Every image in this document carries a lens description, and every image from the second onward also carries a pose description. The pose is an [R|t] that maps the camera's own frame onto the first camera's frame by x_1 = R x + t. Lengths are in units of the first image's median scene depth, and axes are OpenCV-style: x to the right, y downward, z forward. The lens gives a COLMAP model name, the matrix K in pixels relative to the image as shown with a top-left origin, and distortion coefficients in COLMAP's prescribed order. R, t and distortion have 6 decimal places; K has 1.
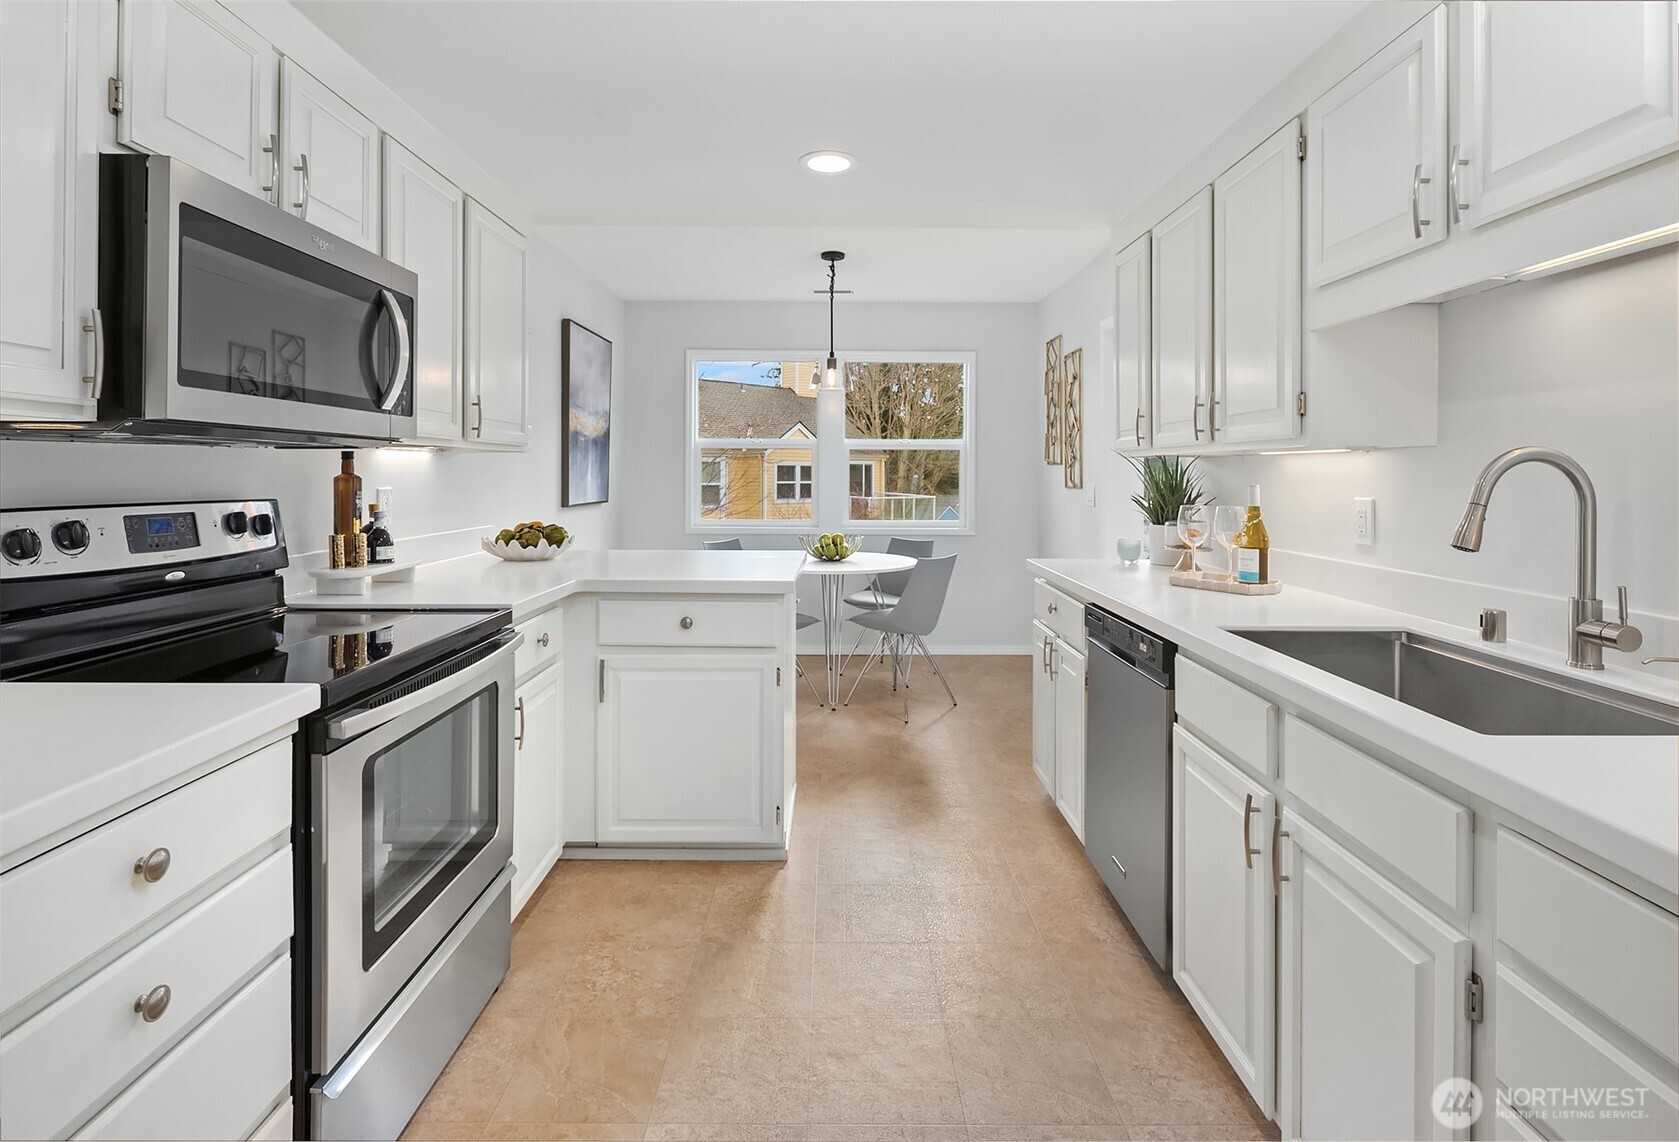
lens RADIAL K [[820.4, 0, 838.2], [0, 820.4, 475.0], [0, 0, 1]] dist [-0.001588, -0.001141]
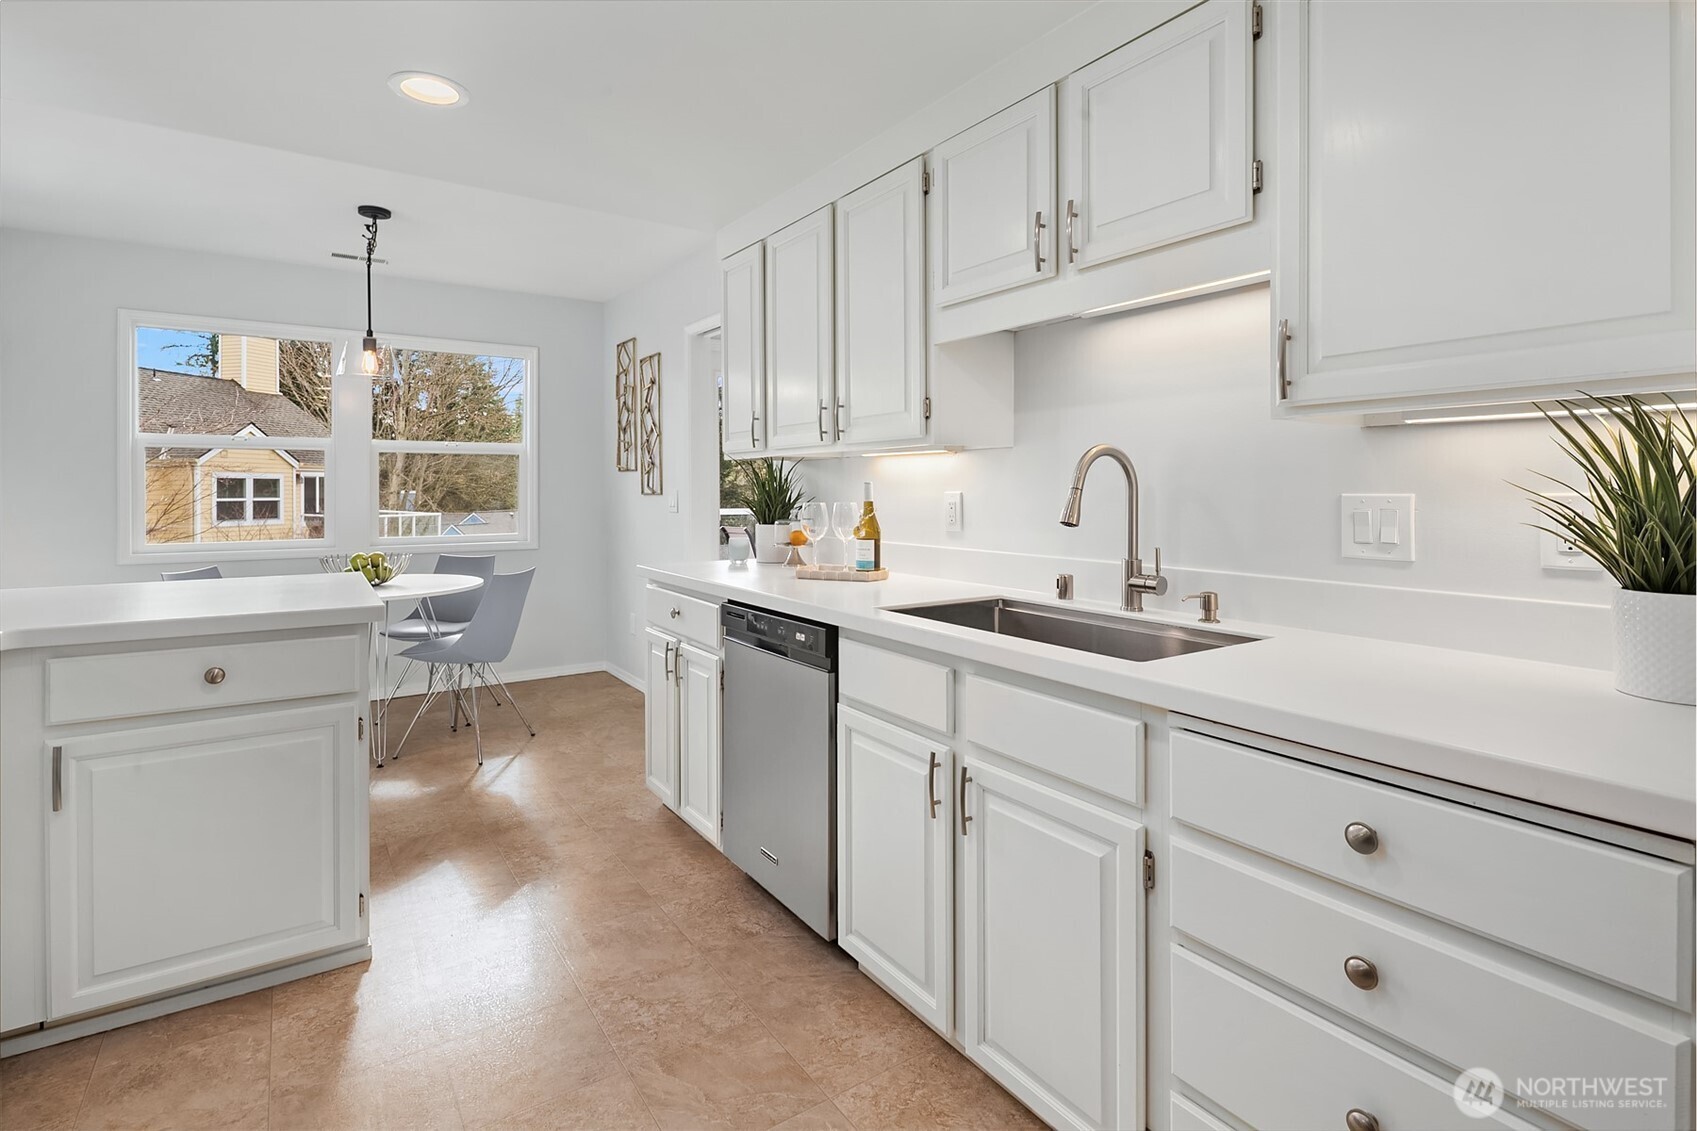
lens RADIAL K [[827.3, 0, 855.2], [0, 827.3, 492.6], [0, 0, 1]] dist [0.002814, -0.000427]
pose [[0.828822, -0.008429, 0.559449, -0.123181], [0.006540, 0.999964, 0.005377, 0.018402], [-0.559475, -0.000798, 0.828847, 0.076540]]
